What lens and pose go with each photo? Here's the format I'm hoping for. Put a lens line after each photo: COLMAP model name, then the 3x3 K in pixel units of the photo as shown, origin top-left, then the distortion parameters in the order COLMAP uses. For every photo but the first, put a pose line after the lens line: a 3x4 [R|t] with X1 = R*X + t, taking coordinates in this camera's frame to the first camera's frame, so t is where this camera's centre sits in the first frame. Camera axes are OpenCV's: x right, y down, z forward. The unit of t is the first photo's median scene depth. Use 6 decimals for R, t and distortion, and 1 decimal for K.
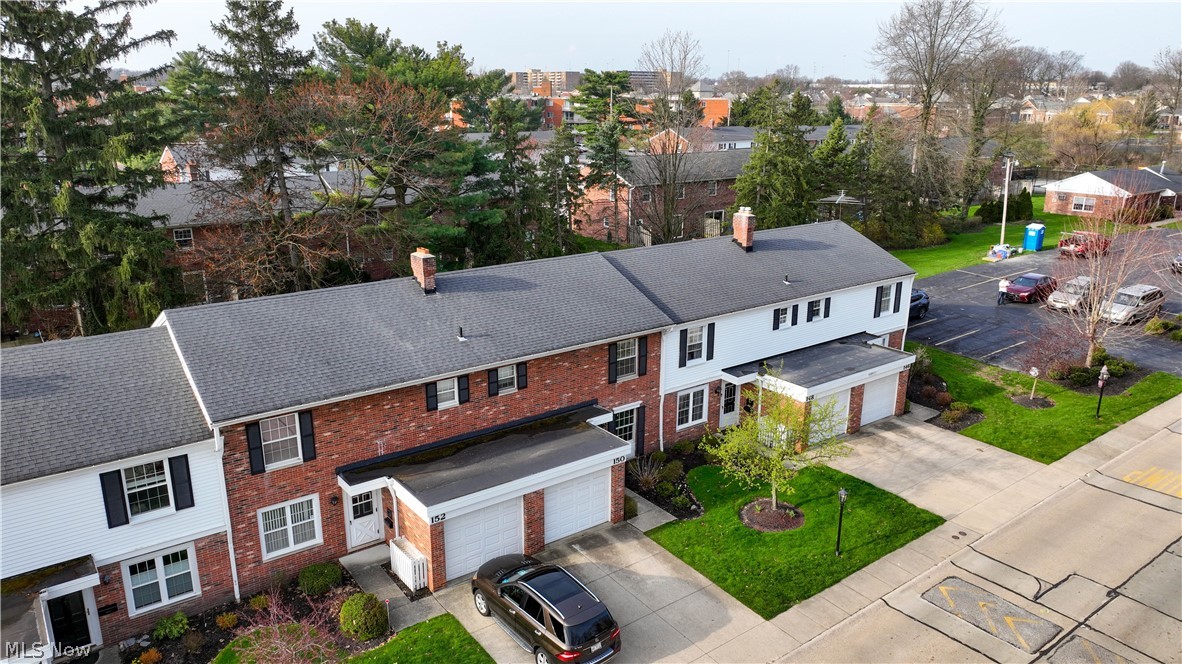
lens RADIAL K [[820.5, 0, 591.0], [0, 820.5, 332.0], [0, 0, 1]] dist [0.010665, 0.001756]
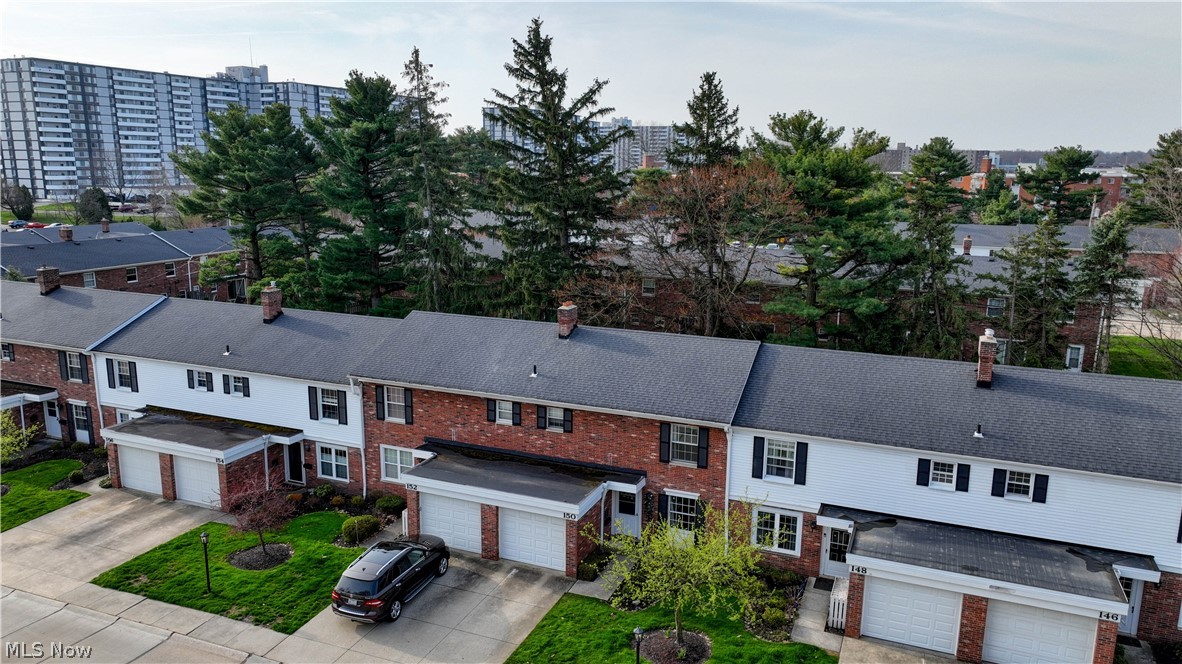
lens RADIAL K [[820.5, 0, 591.0], [0, 820.5, 332.0], [0, 0, 1]] dist [0.010665, 0.001756]
pose [[0.516876, 0.170845, -0.838839, 0.873675], [-0.250048, 0.967281, 0.042930, -0.123829], [0.818728, 0.187561, 0.542684, 0.387281]]
